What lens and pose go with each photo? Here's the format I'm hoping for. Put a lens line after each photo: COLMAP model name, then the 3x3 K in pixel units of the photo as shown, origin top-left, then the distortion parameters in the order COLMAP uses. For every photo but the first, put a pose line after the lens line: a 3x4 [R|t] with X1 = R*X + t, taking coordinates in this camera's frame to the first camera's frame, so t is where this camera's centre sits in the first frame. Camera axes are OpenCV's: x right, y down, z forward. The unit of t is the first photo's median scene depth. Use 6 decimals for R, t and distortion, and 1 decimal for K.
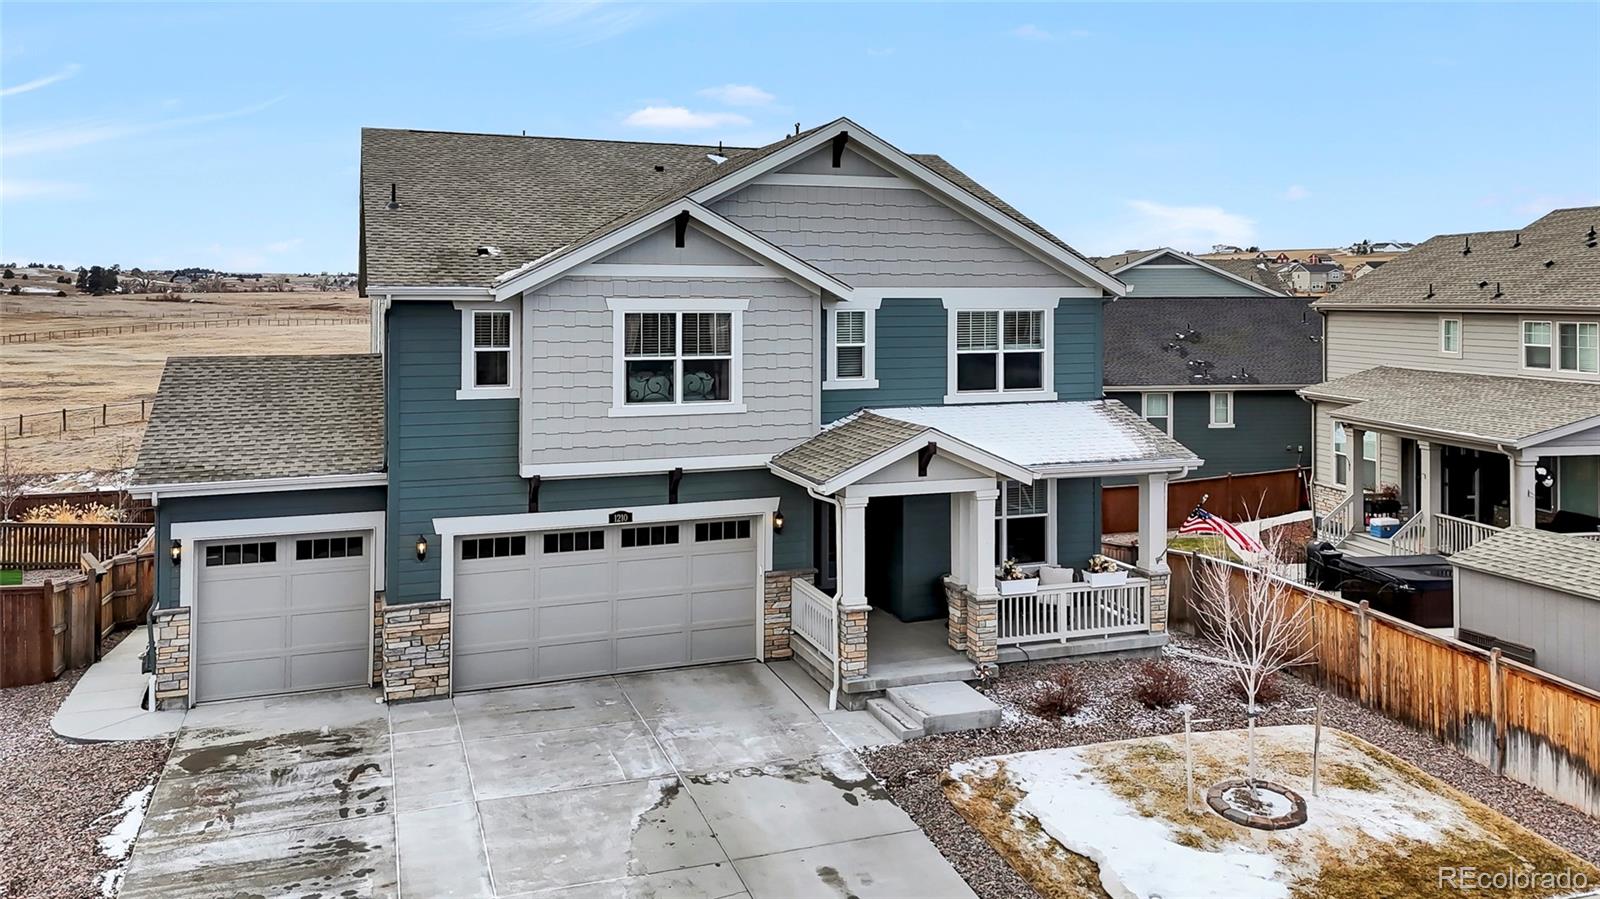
lens RADIAL K [[1184.7, 0, 799.2], [0, 1184.7, 297.2], [0, 0, 1]] dist [0.028593, -0.004685]
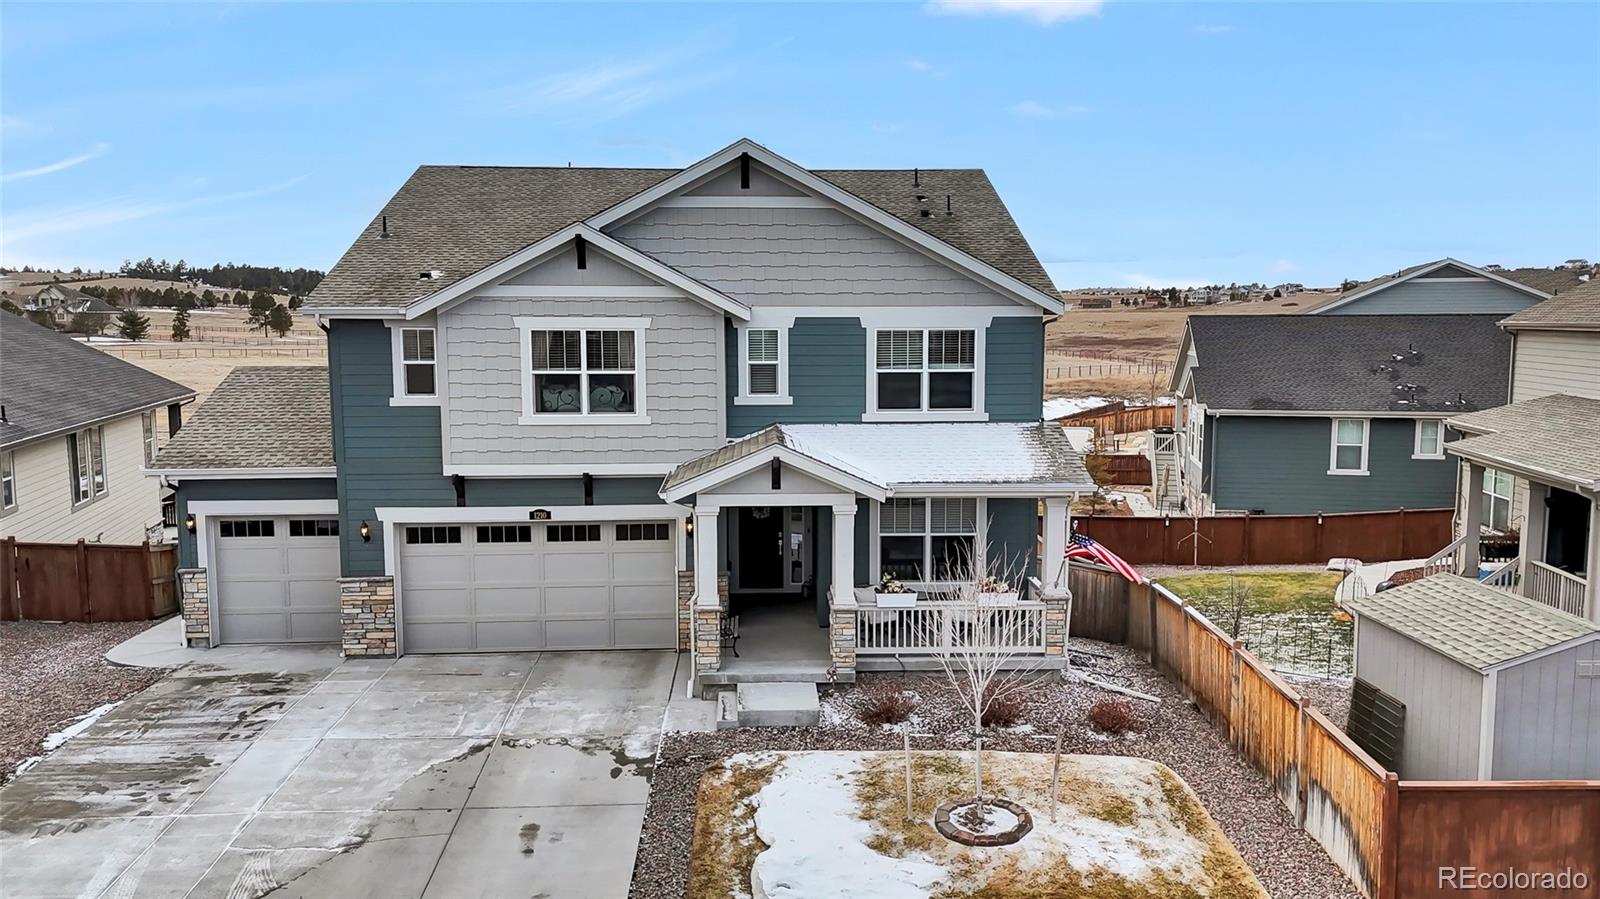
lens RADIAL K [[1144.4, 0, 810.8], [0, 1144.4, 447.7], [0, 0, 1]] dist [0.054459, -0.046385]
pose [[0.957307, 0.031674, -0.287334, 0.406900], [0.001123, 0.993564, 0.113266, 0.000754], [0.289073, -0.108753, 0.951110, 0.054522]]
